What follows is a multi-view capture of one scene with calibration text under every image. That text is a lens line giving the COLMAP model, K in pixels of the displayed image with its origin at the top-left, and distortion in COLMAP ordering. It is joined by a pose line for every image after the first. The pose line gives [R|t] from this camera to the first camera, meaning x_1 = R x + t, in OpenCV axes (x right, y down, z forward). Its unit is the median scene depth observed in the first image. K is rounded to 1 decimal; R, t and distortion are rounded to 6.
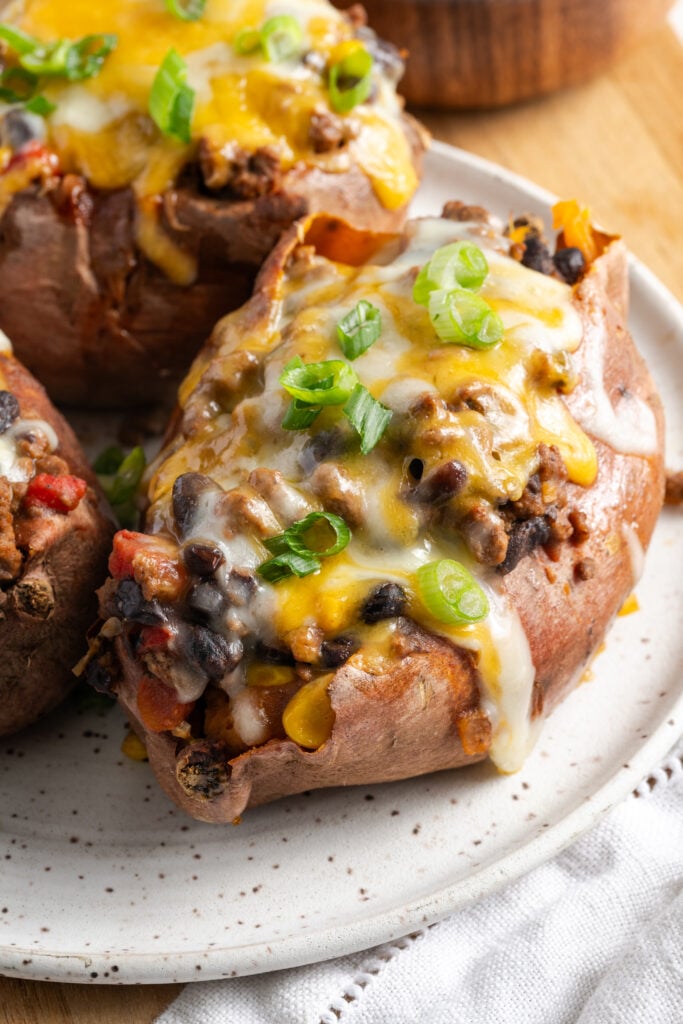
lens RADIAL K [[3495.0, 0, 341.5], [0, 3495.0, 512.0], [0, 0, 1]] dist [-0.032799, 0.855046]
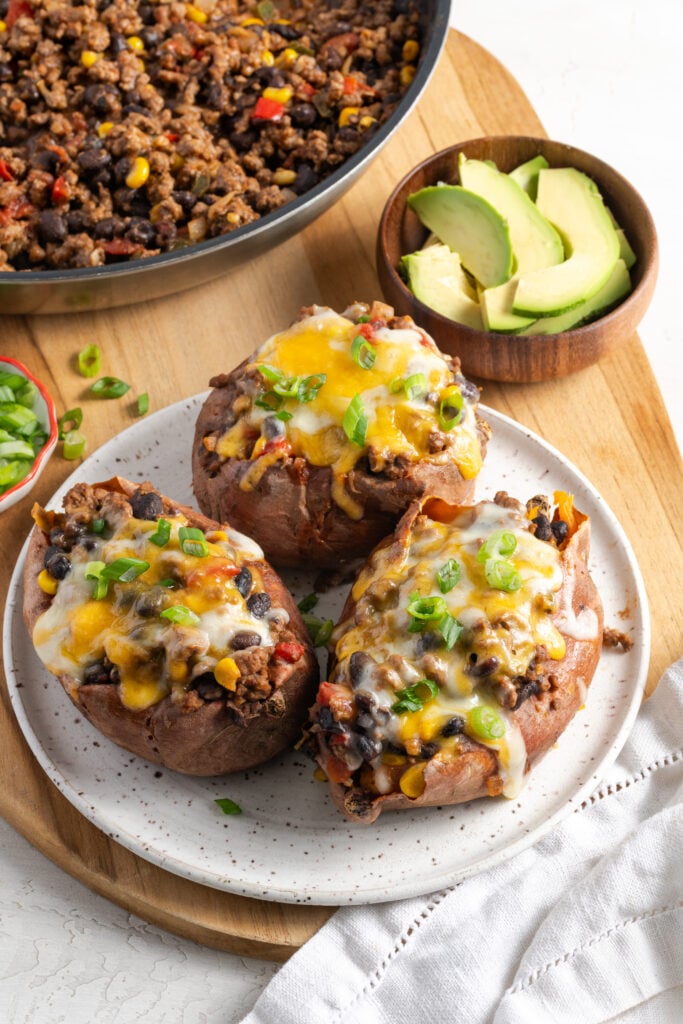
lens RADIAL K [[3280.5, 0, 677.4], [0, 3280.5, 510.1], [0, 0, 1]] dist [-0.023584, 0.348669]
pose [[0.994121, 0.057542, 0.091716, -0.038482], [-0.068870, 0.989692, 0.125563, -0.330907], [-0.083545, -0.131141, 0.987837, -0.826846]]
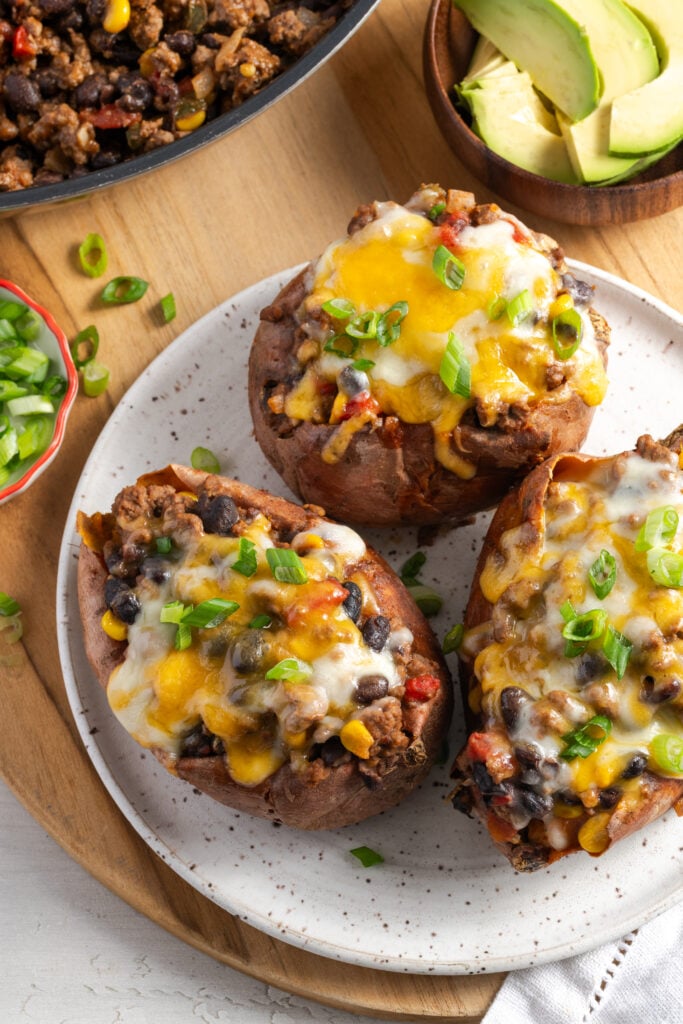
lens RADIAL K [[3224.8, 0, 576.0], [0, 3224.8, 513.5], [0, 0, 1]] dist [-0.017178, 0.238144]
pose [[0.990899, -0.079590, 0.108558, -0.166836], [0.027555, 0.909329, 0.415163, -0.697109], [-0.131758, -0.408394, 0.903247, -0.323867]]
